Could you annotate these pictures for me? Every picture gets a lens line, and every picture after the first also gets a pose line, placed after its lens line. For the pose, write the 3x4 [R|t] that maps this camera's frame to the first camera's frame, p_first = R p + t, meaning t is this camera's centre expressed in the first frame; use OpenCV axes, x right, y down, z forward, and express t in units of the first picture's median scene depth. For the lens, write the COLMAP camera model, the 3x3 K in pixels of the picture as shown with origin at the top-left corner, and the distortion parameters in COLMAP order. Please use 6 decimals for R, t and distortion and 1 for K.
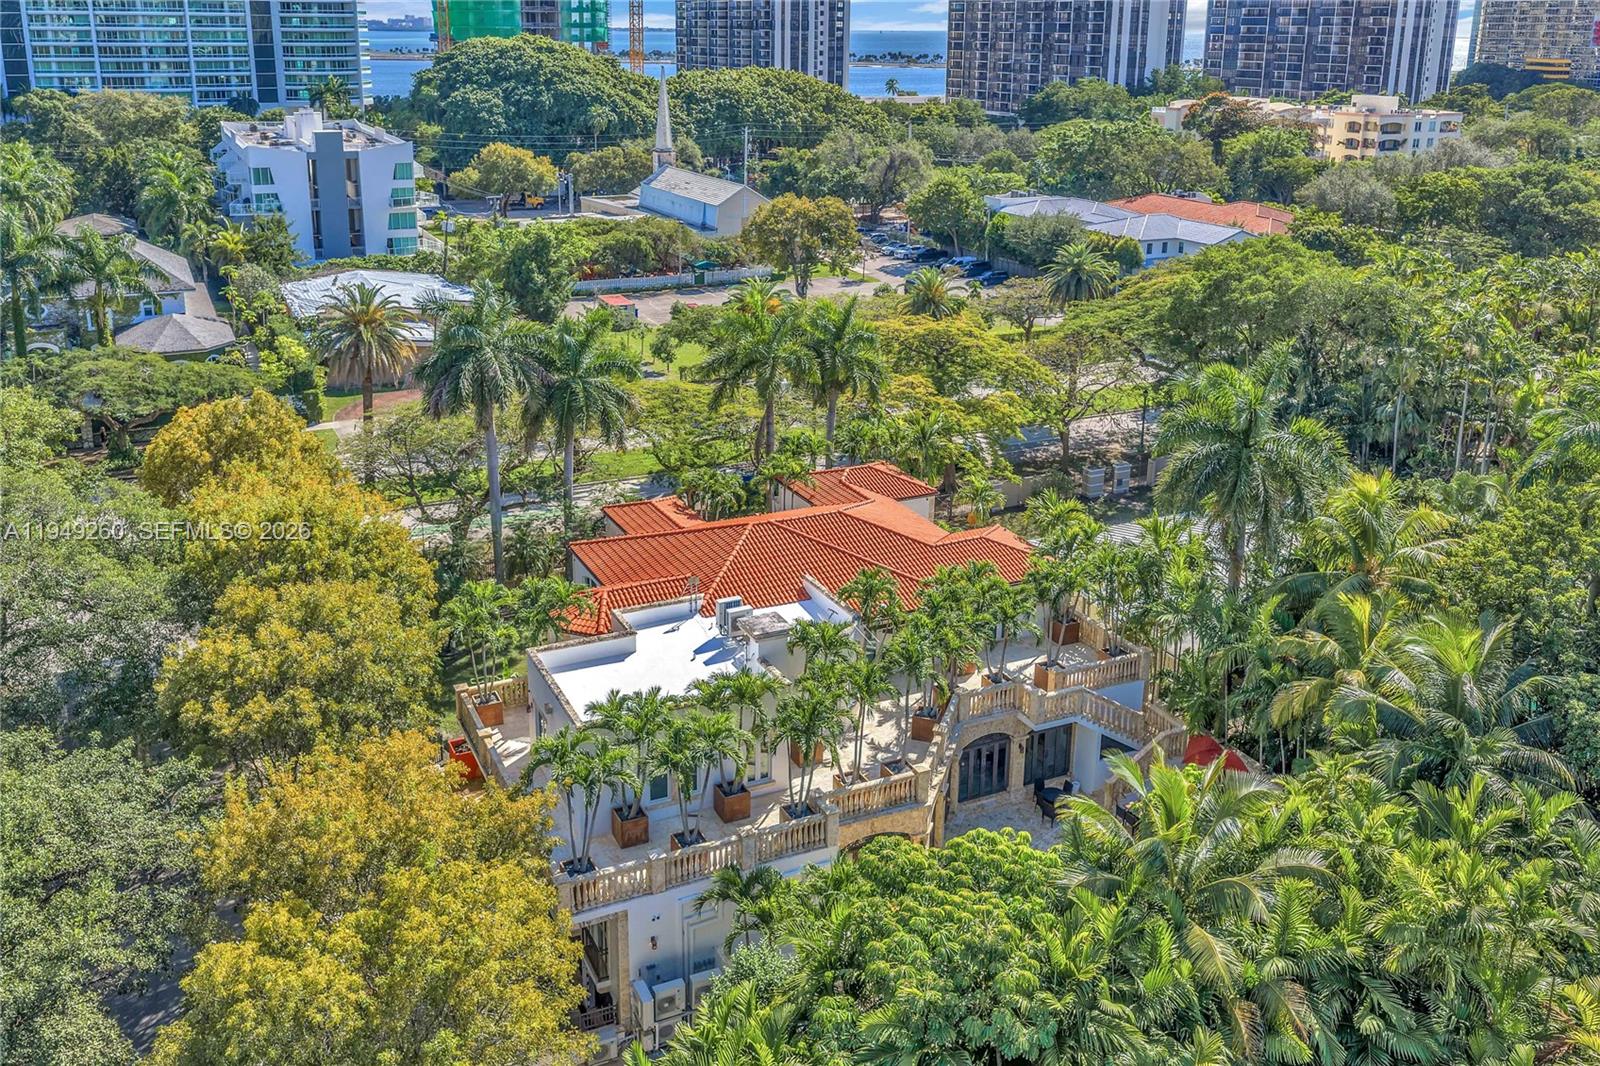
lens RADIAL K [[1340.4, 0, 800.0], [0, 1340.4, 533.0], [0, 0, 1]] dist [0.029361, -0.063374]
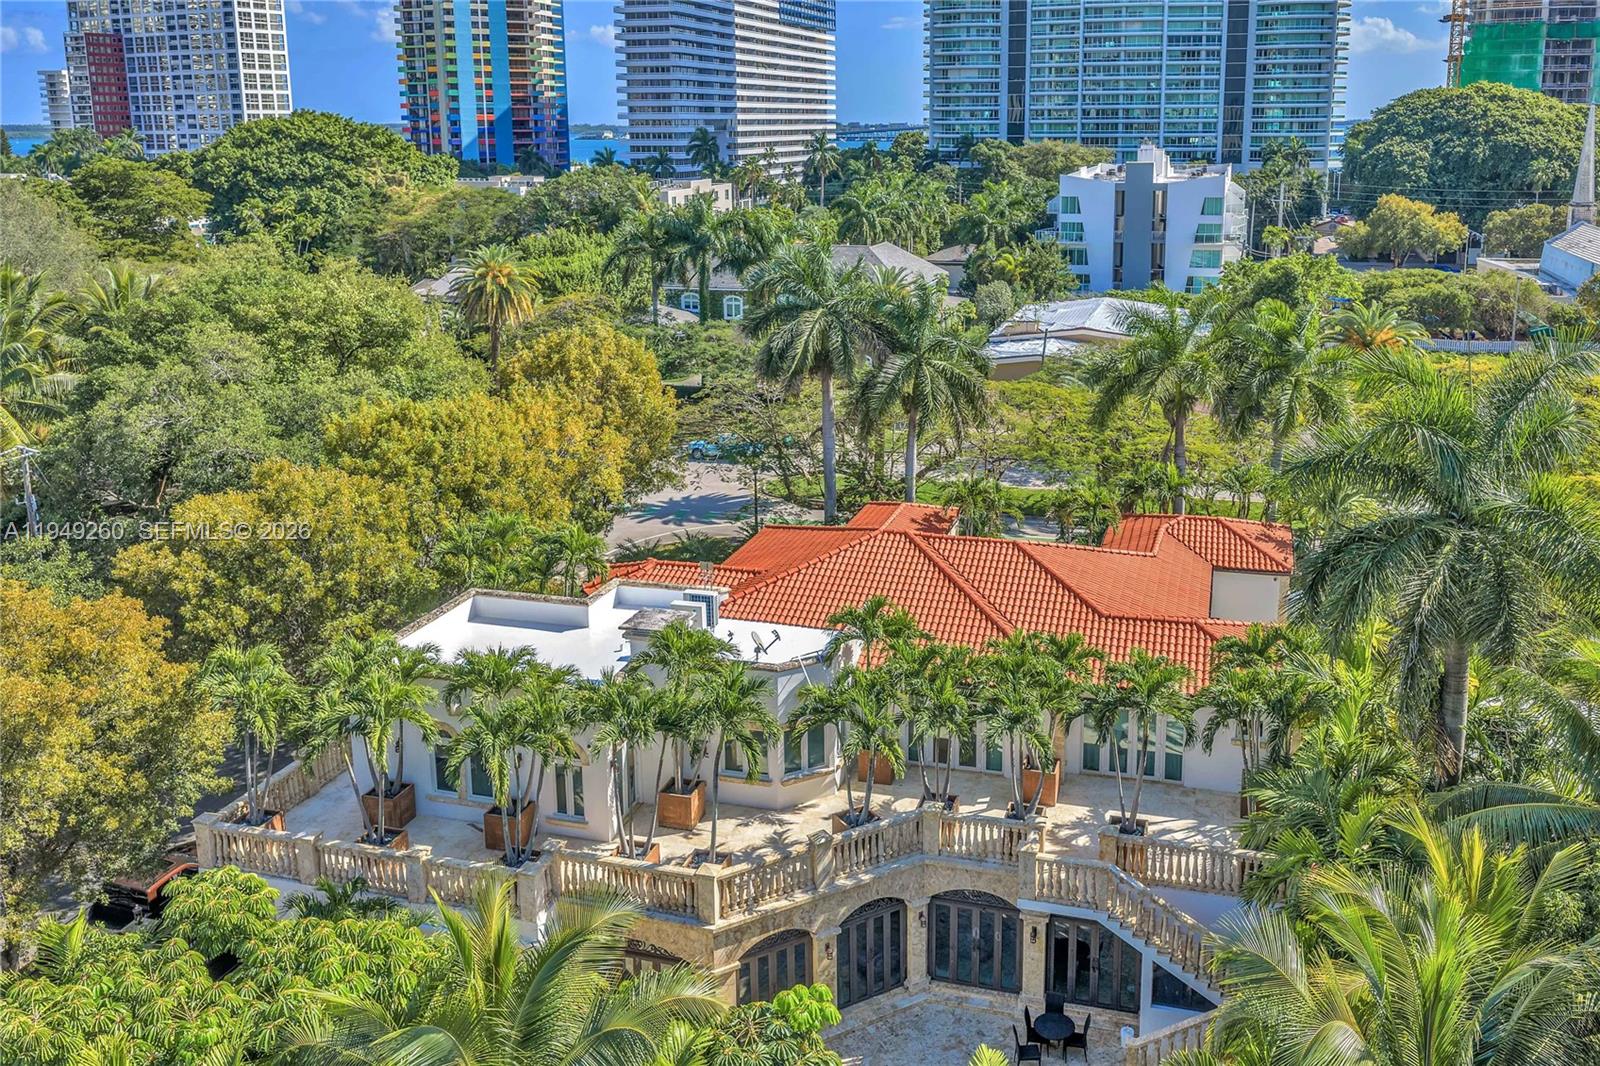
lens RADIAL K [[1340.4, 0, 800.0], [0, 1340.4, 533.0], [0, 0, 1]] dist [0.029361, -0.063374]
pose [[0.746352, 0.184771, -0.639389, 0.088692], [-0.221754, 0.974835, 0.022857, -0.002523], [0.627522, 0.124728, 0.768544, 0.083311]]
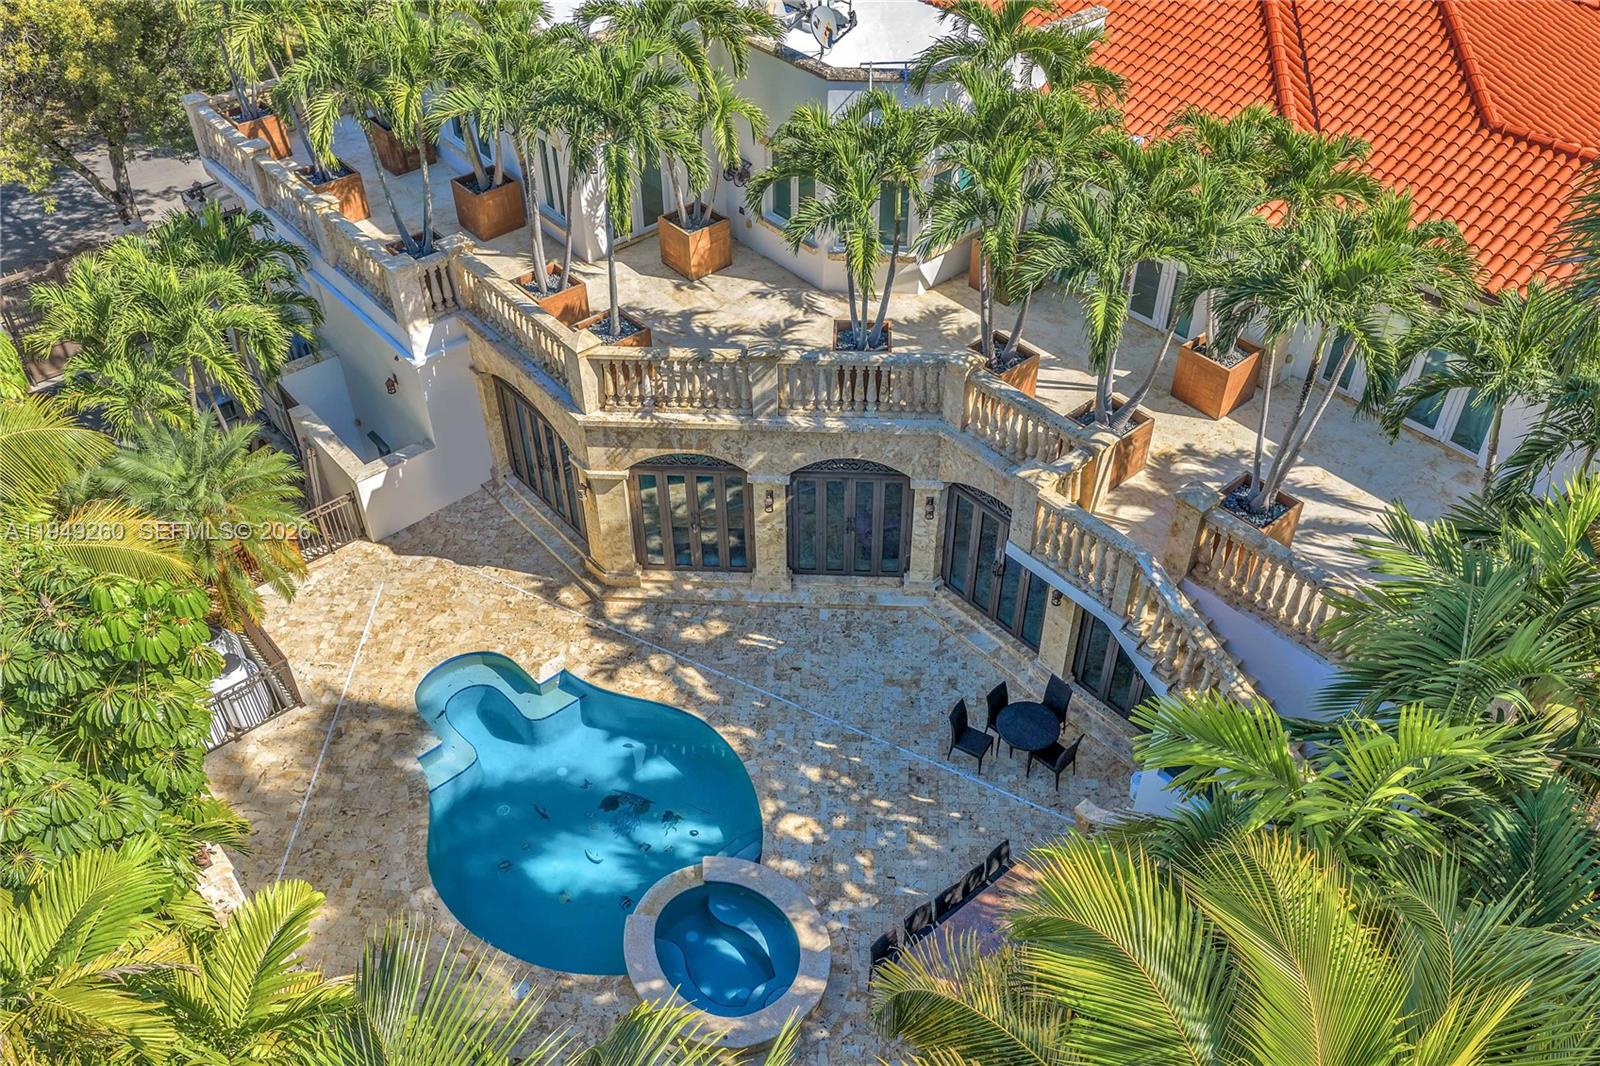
lens RADIAL K [[1340.4, 0, 800.0], [0, 1340.4, 533.0], [0, 0, 1]] dist [0.029361, -0.063374]
pose [[0.258502, 0.655033, -0.710006, 0.082833], [-0.326712, 0.750959, 0.573864, -0.011686], [0.909085, 0.083623, 0.408132, 0.149061]]
